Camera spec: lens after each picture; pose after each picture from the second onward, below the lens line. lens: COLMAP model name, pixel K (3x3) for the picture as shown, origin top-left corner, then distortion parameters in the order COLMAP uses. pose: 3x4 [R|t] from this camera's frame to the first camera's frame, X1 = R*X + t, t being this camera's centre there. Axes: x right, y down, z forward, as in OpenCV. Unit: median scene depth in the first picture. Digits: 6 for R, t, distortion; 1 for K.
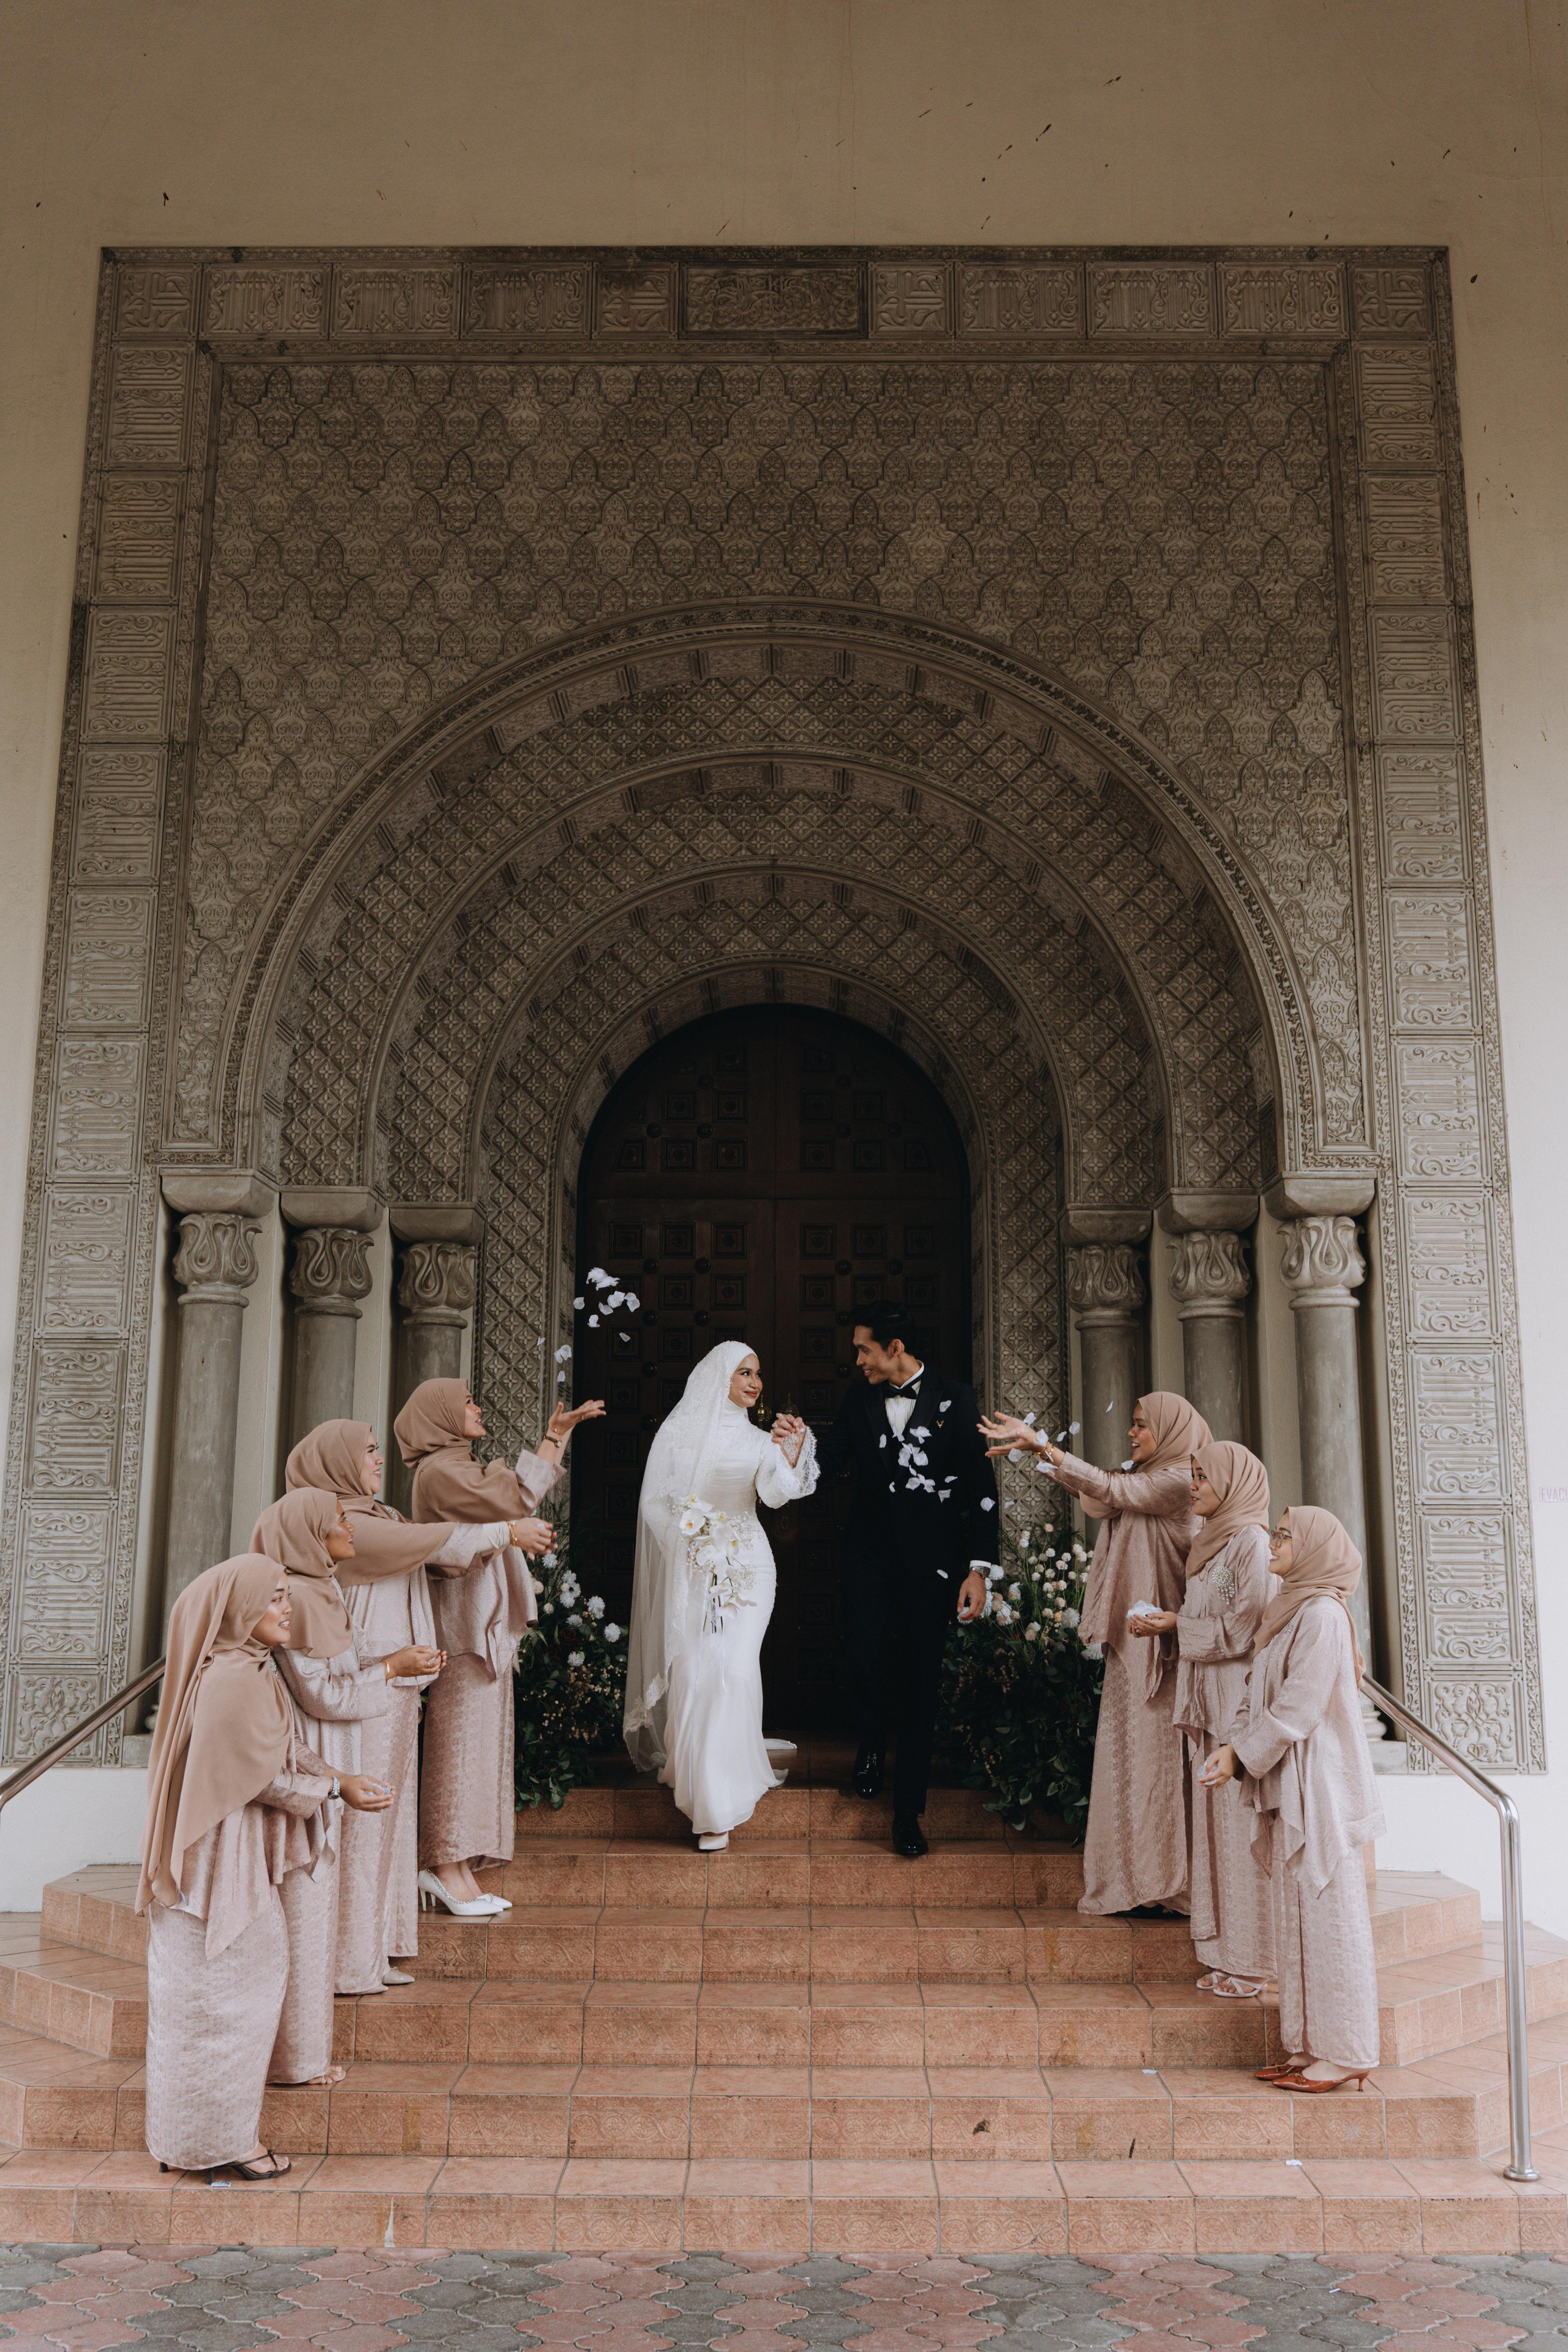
lens RADIAL K [[2058.7, 0, 788.1], [0, 2058.7, 1142.2], [0, 0, 1]] dist [-0.035569, -0.028009]
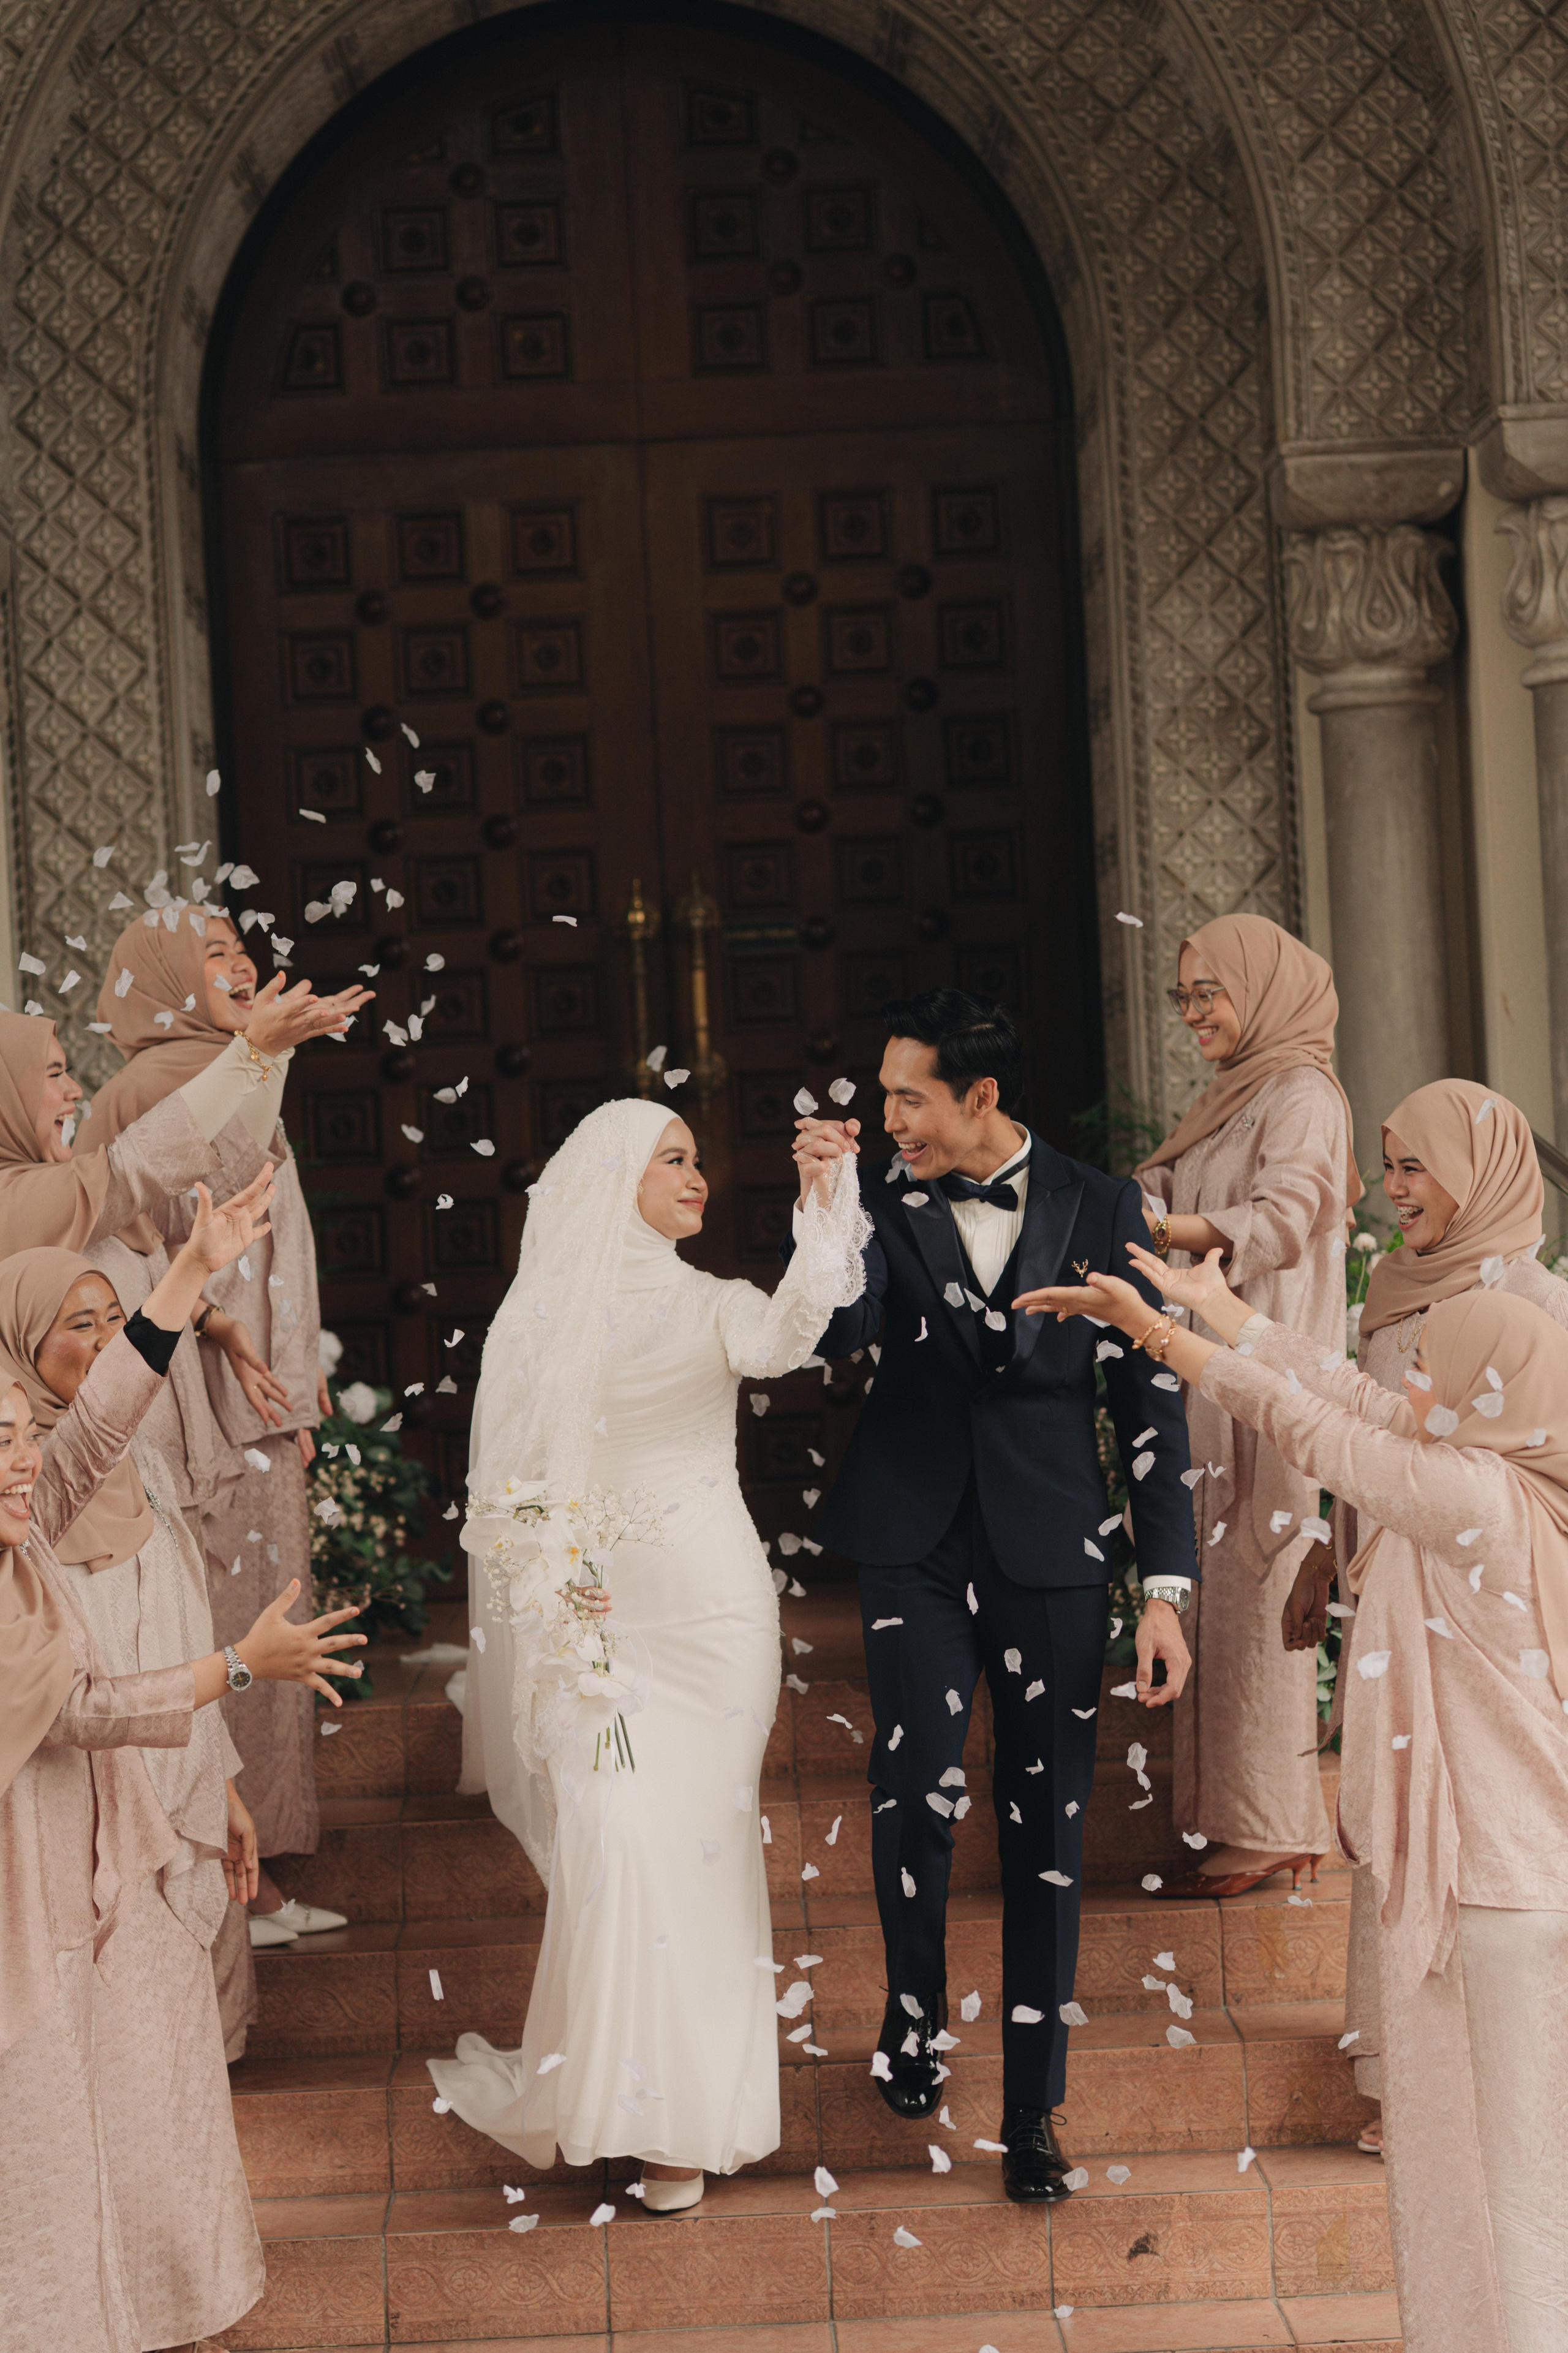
lens RADIAL K [[5633.9, 0, 776.5], [0, 5633.9, 1179.7], [0, 0, 1]] dist [0.045463, 0.000000]
pose [[0.998352, -0.053943, 0.019597, -0.010813], [0.049121, 0.979706, 0.194328, -0.059719], [-0.029682, -0.193045, 0.980741, -0.268172]]
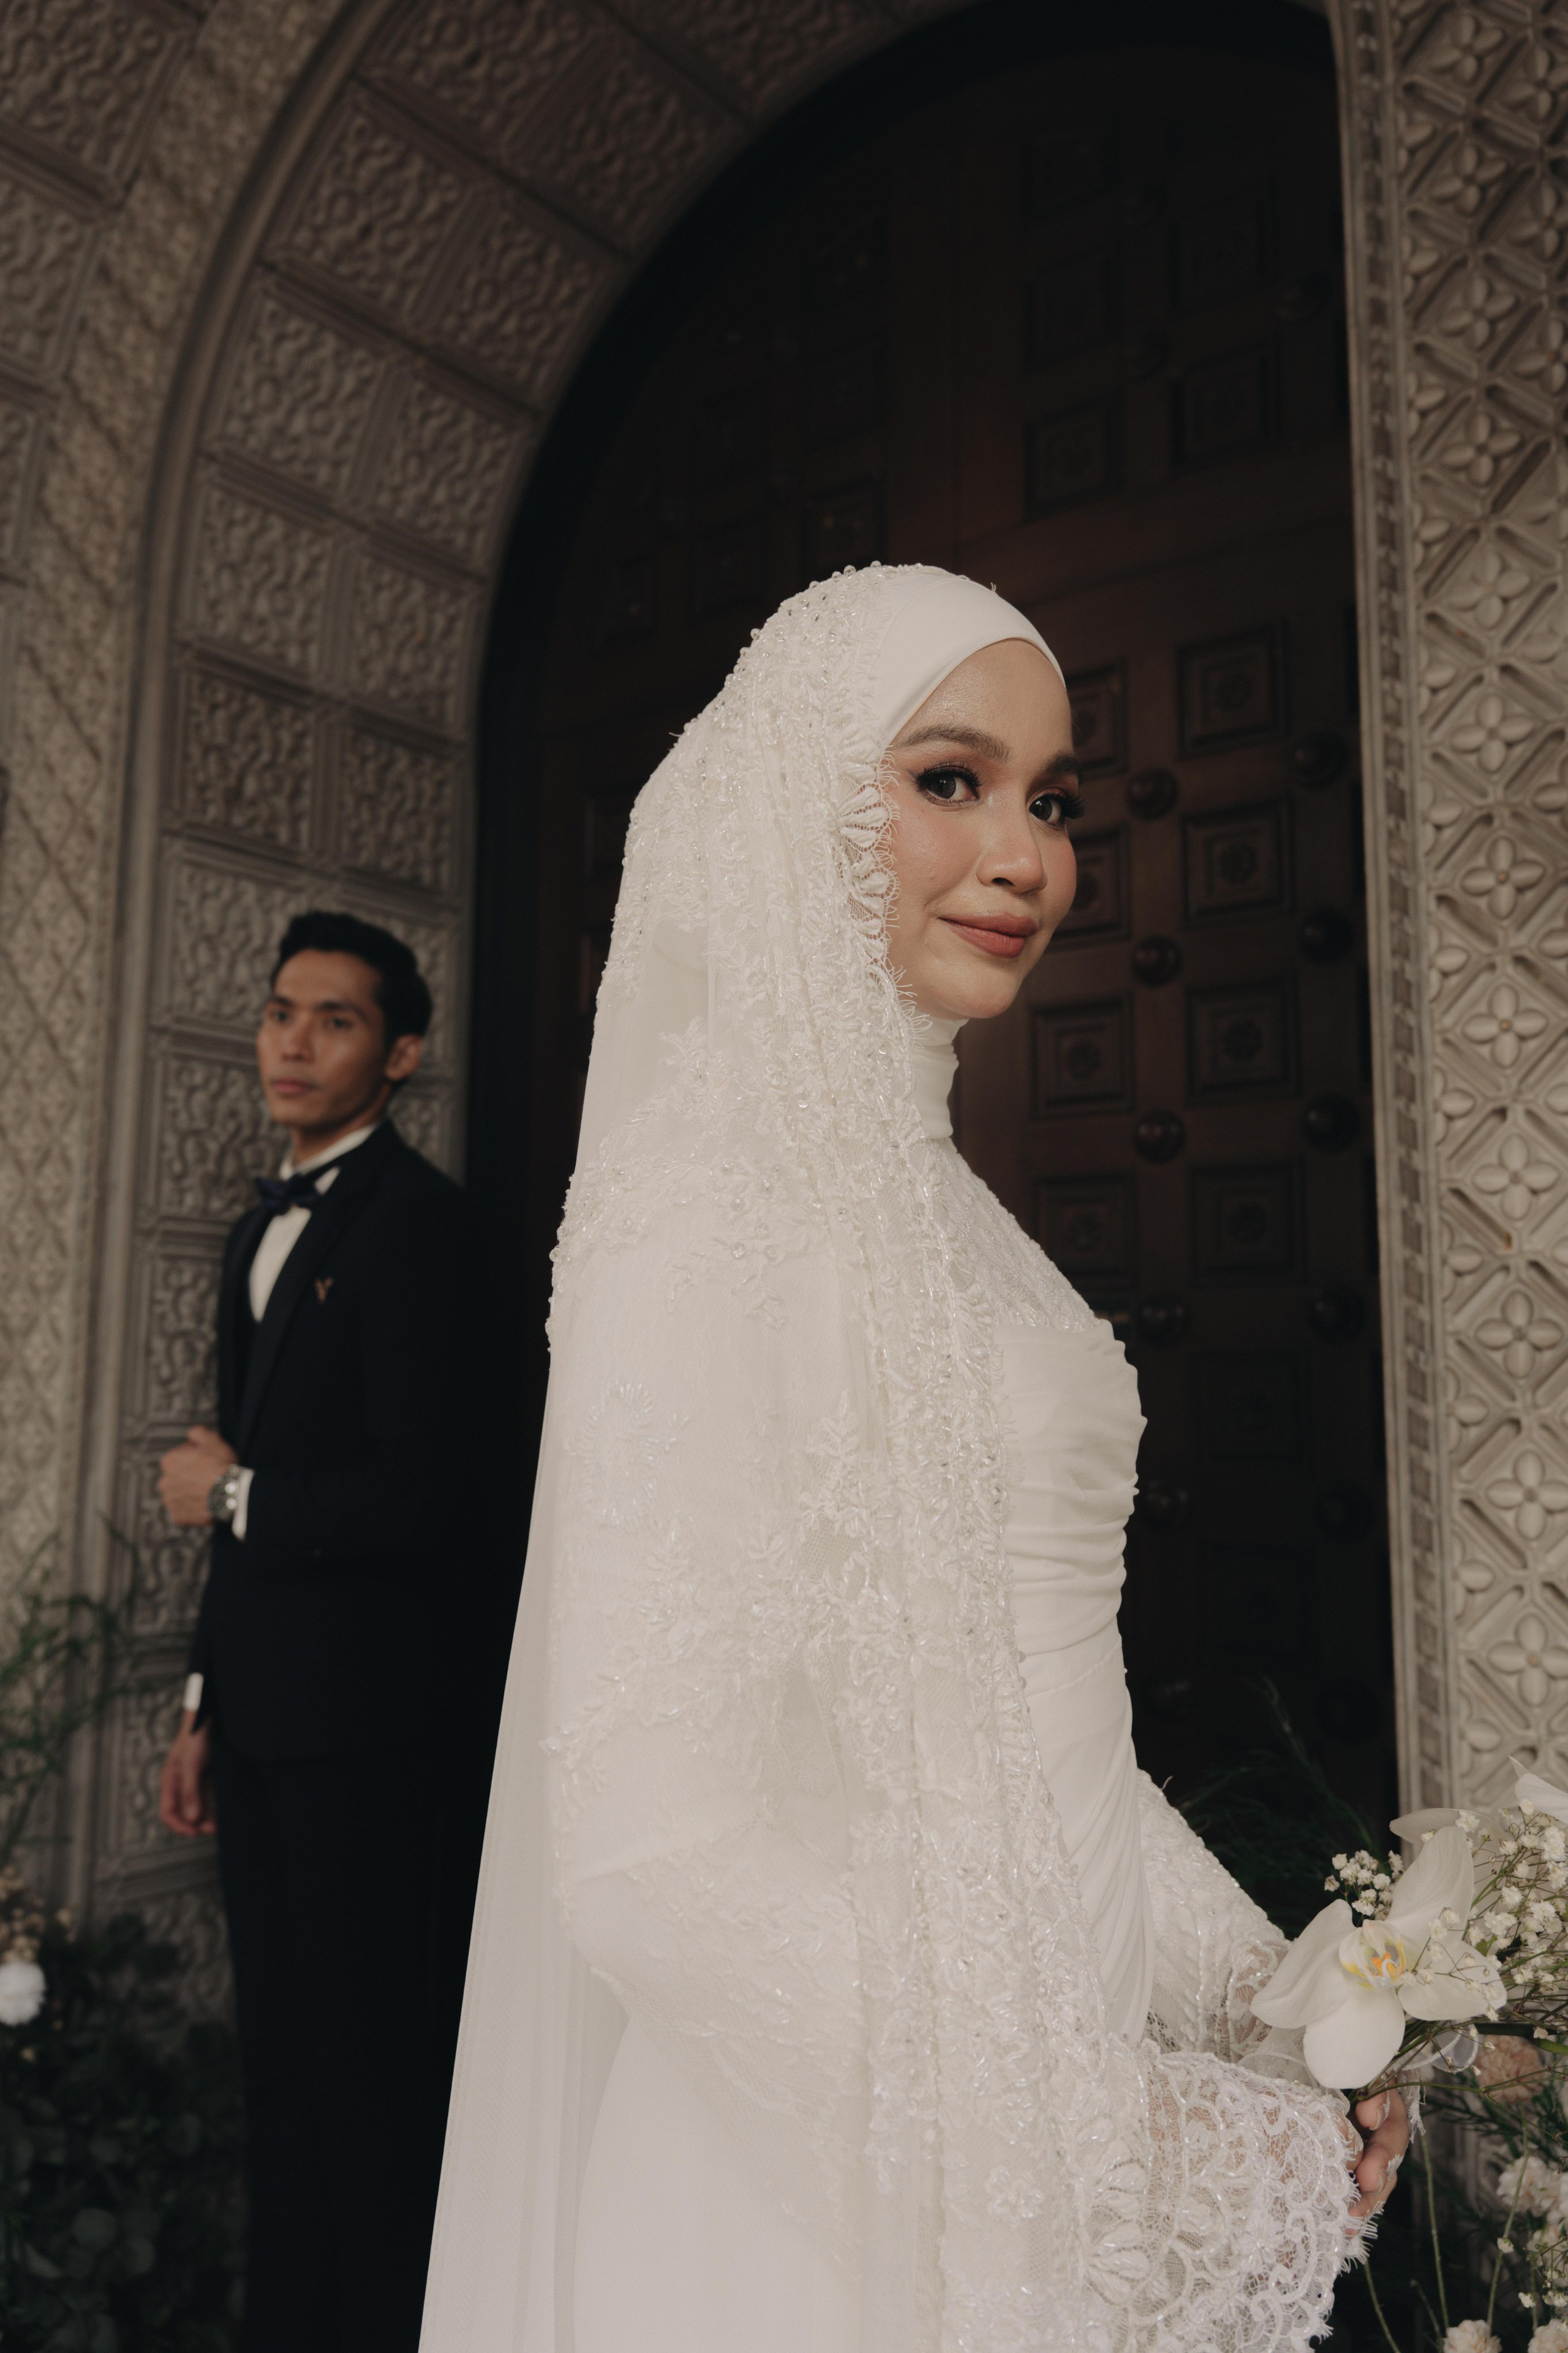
lens RADIAL K [[1918.8, 0, 777.7], [0, 1918.8, 1087.6], [0, 0, 1]] dist [-0.001394, 0.016794]
pose [[0.788106, -0.088026, -0.609213, 0.170240], [0.107268, 0.994218, -0.004890, 0.112083], [0.606121, -0.061495, 0.792991, 0.845792]]
